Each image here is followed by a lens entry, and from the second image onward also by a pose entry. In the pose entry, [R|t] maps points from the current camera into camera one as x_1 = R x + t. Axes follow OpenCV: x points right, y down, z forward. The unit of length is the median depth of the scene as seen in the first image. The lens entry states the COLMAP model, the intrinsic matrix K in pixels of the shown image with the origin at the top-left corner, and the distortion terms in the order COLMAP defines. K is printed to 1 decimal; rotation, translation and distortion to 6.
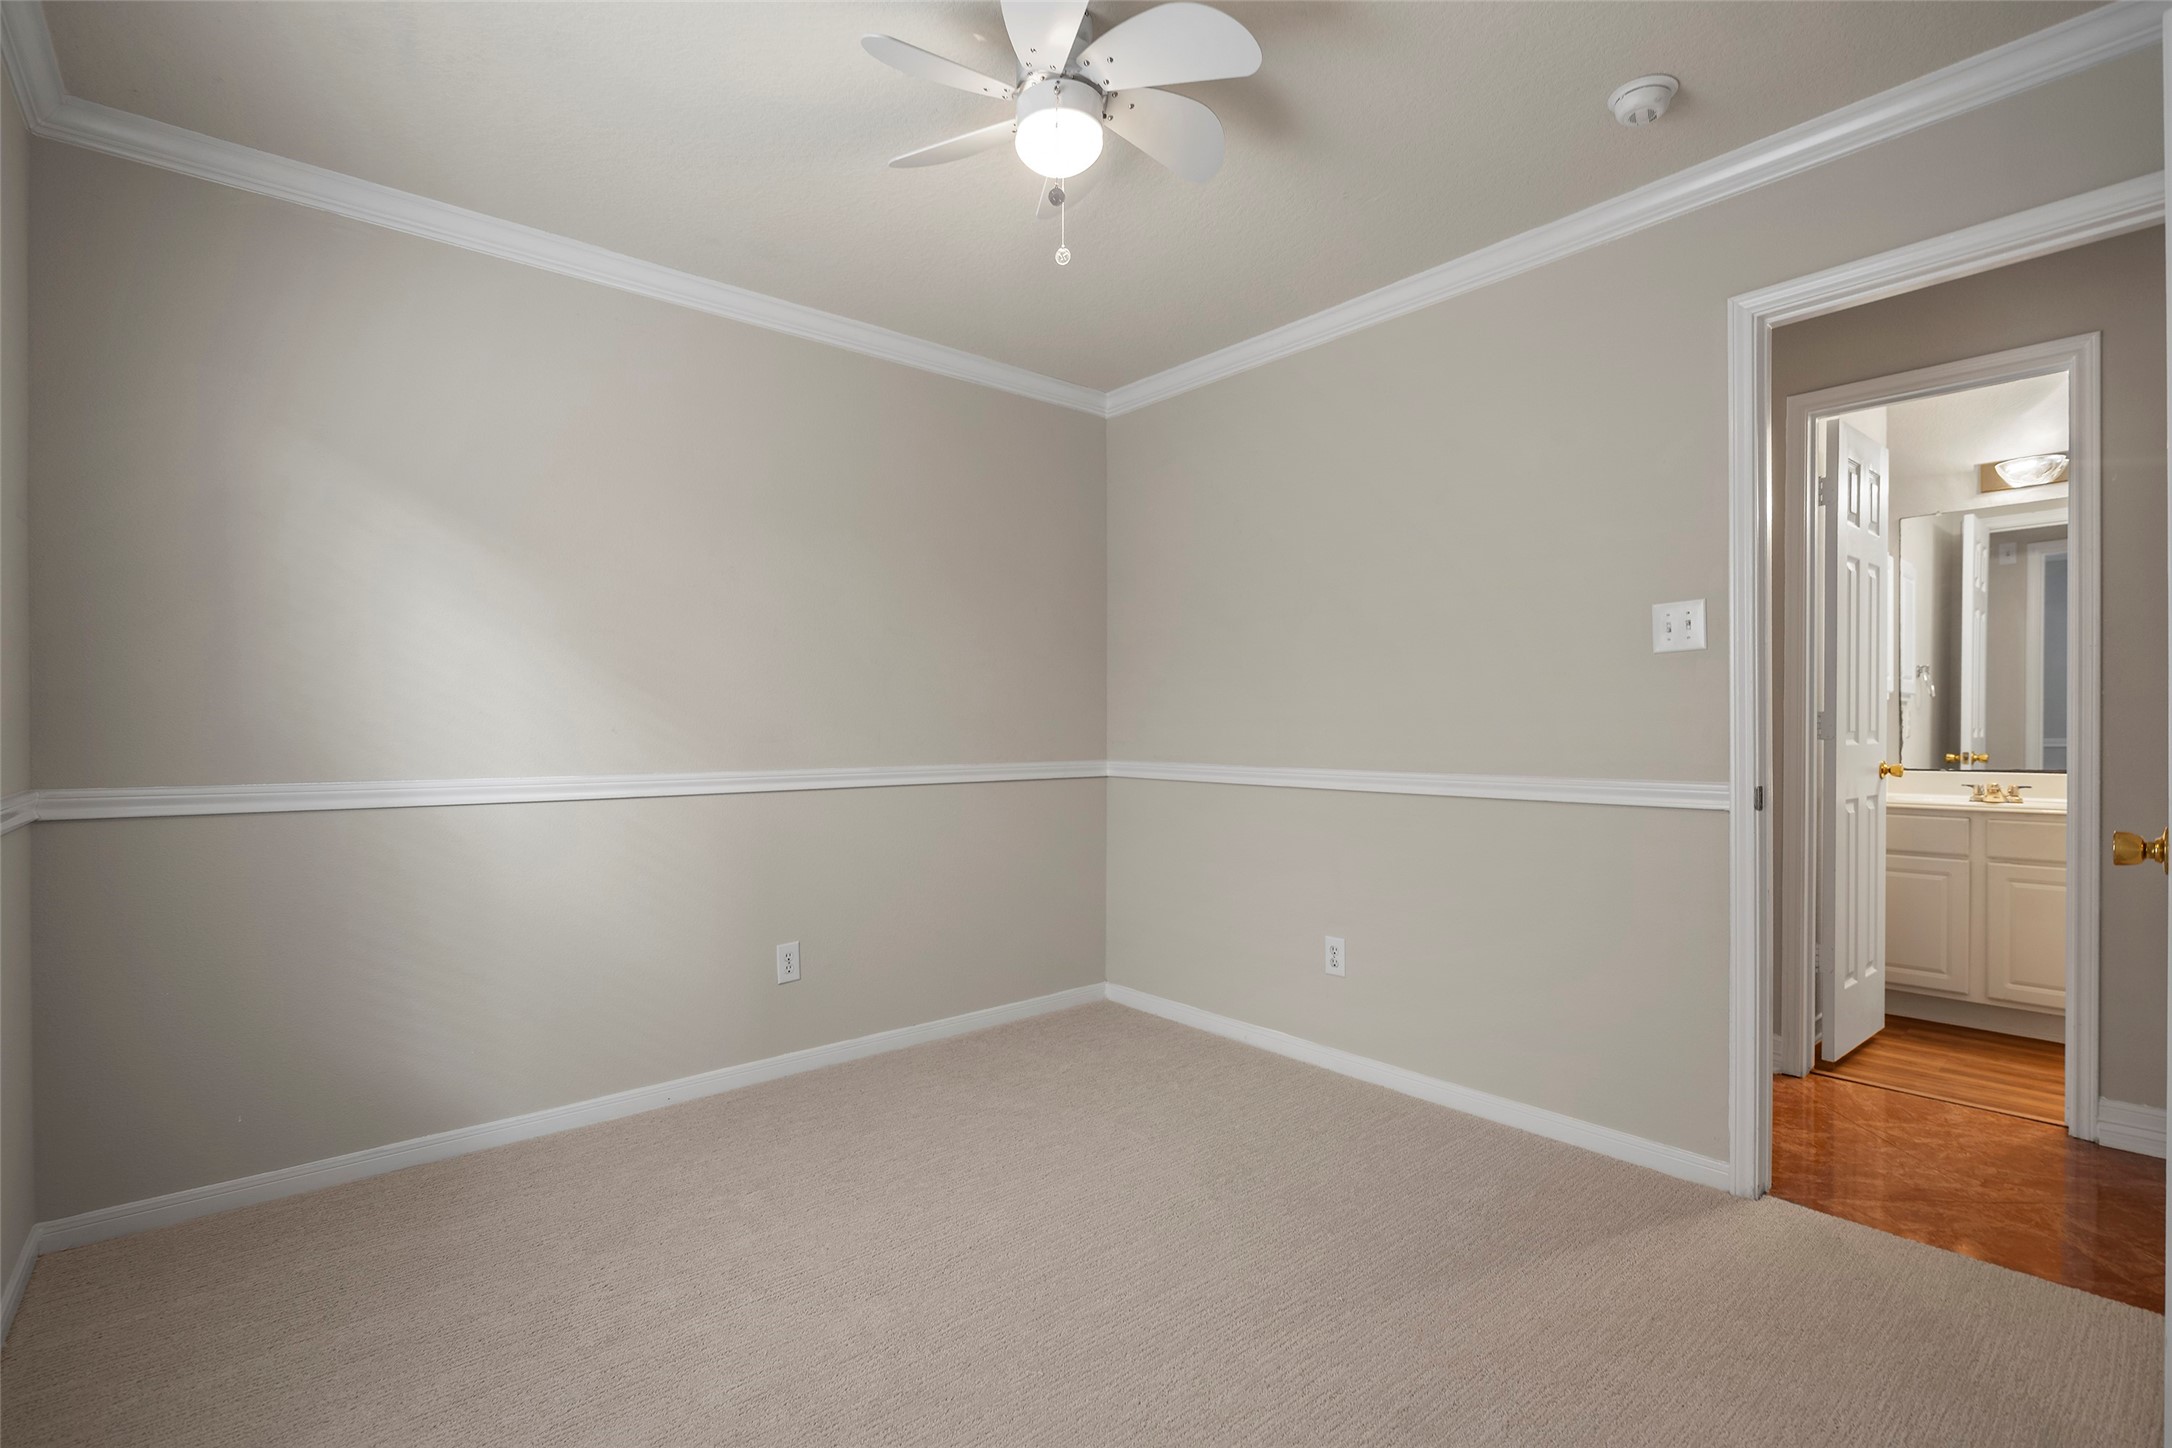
lens RADIAL K [[1004.2, 0, 1093.1], [0, 1004.2, 728.0], [0, 0, 1]] dist [-0.020651, -0.000541]
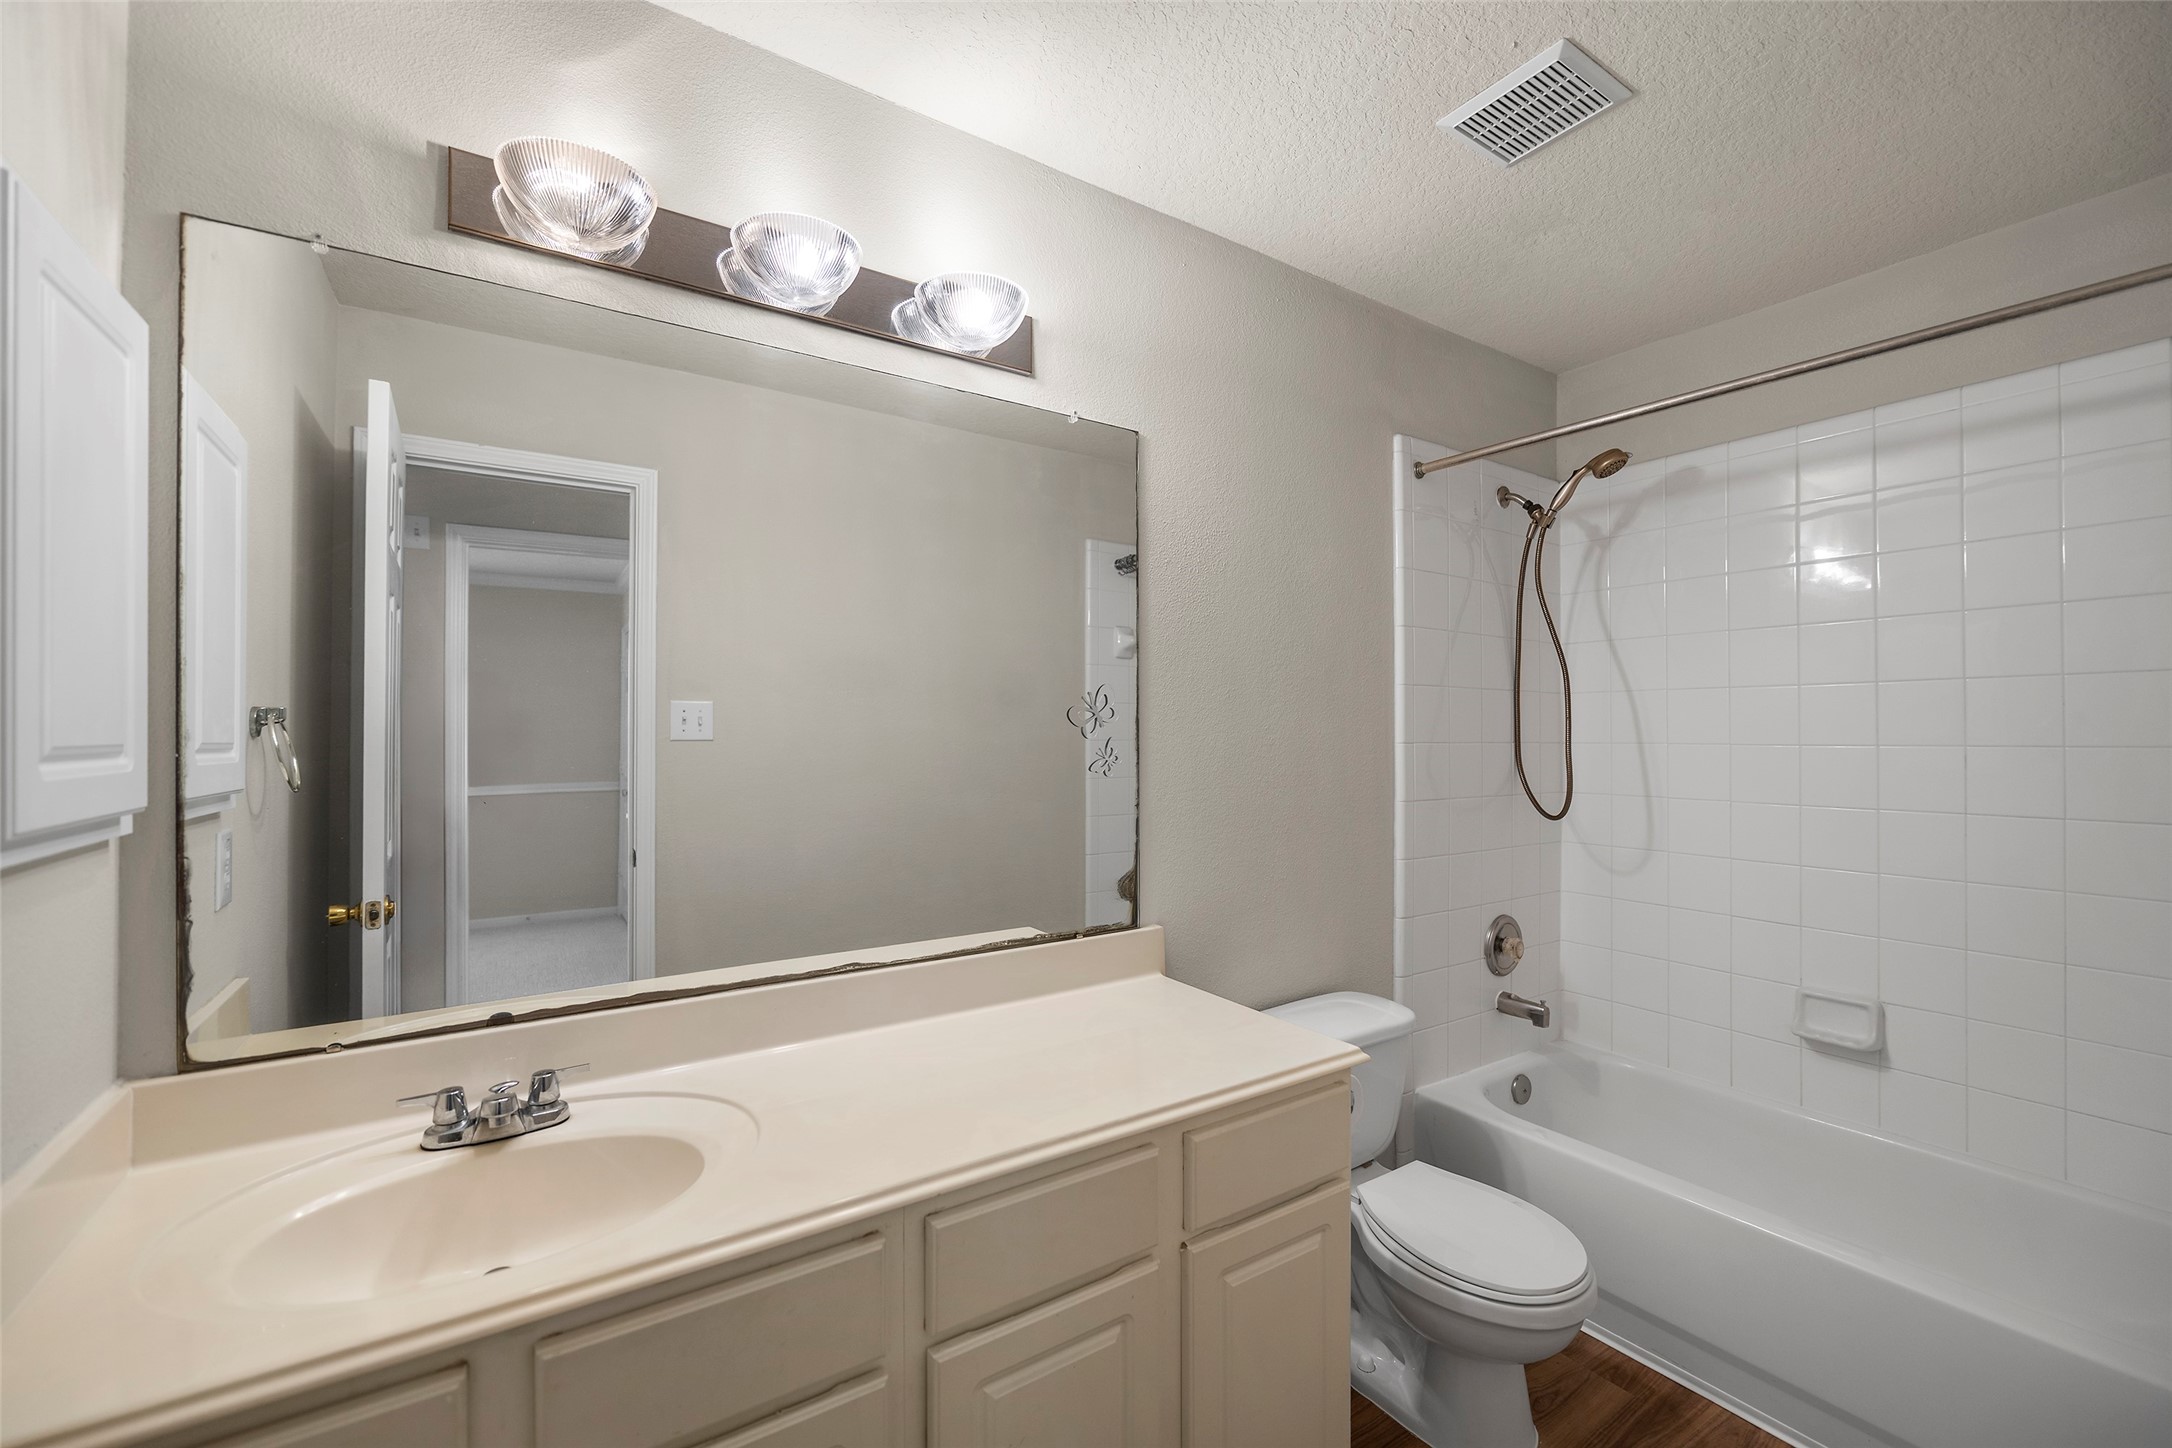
lens RADIAL K [[879.6, 0, 1095.3], [0, 879.6, 734.5], [0, 0, 1]] dist [-0.001897, -0.000284]
pose [[0.123586, 0.006349, 0.992314, 0.555034], [0.011076, 0.999908, -0.007777, -0.047569], [-0.992272, 0.011952, 0.123505, 0.656486]]
